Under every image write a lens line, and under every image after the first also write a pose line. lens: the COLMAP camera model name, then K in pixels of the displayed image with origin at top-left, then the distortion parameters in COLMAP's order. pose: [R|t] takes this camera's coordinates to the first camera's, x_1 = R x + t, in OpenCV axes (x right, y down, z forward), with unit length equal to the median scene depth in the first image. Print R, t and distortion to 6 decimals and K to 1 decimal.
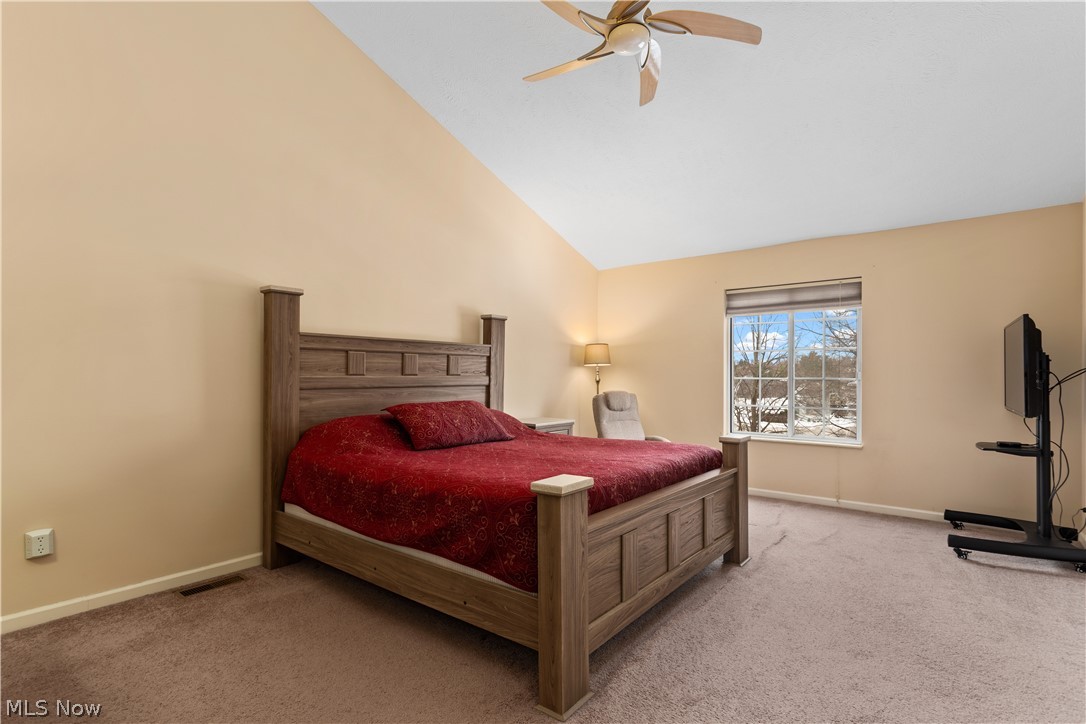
lens RADIAL K [[522.8, 0, 542.4], [0, 522.8, 367.2], [0, 0, 1]] dist [-0.001699, 0.000052]
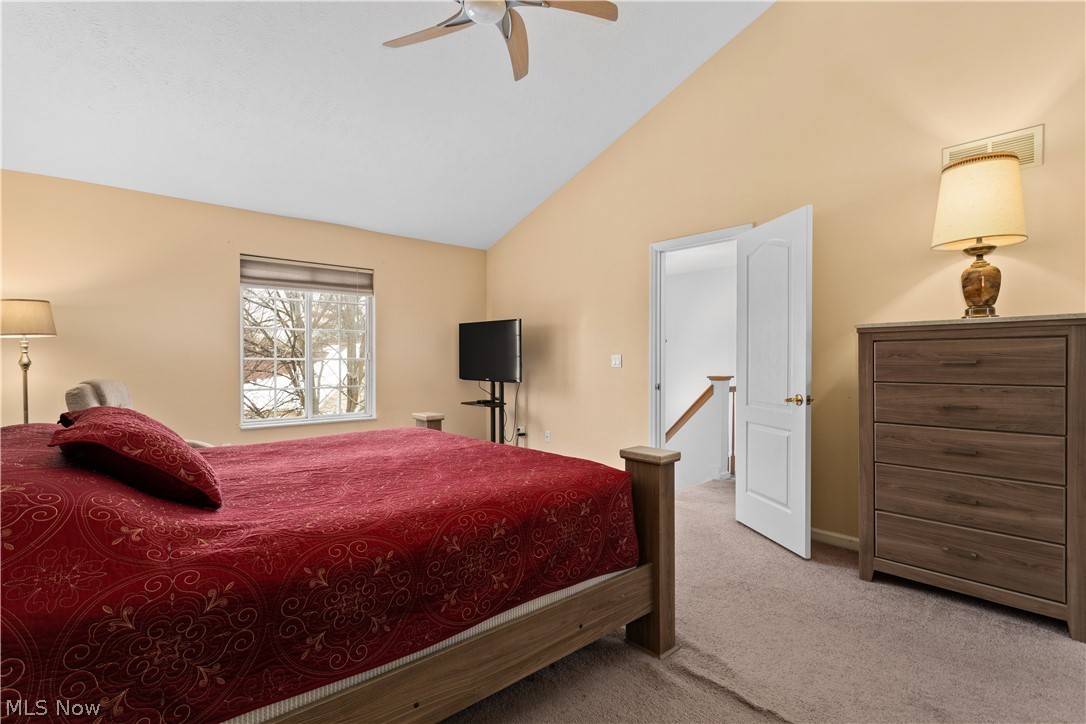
lens RADIAL K [[532.1, 0, 543.0], [0, 532.1, 362.0], [0, 0, 1]] dist [-0.002167, -0.000169]
pose [[0.181901, -0.008127, 0.983283, -0.843207], [-0.018944, 0.999751, 0.011768, 0.013719], [-0.983134, -0.020768, 0.181702, 0.771208]]
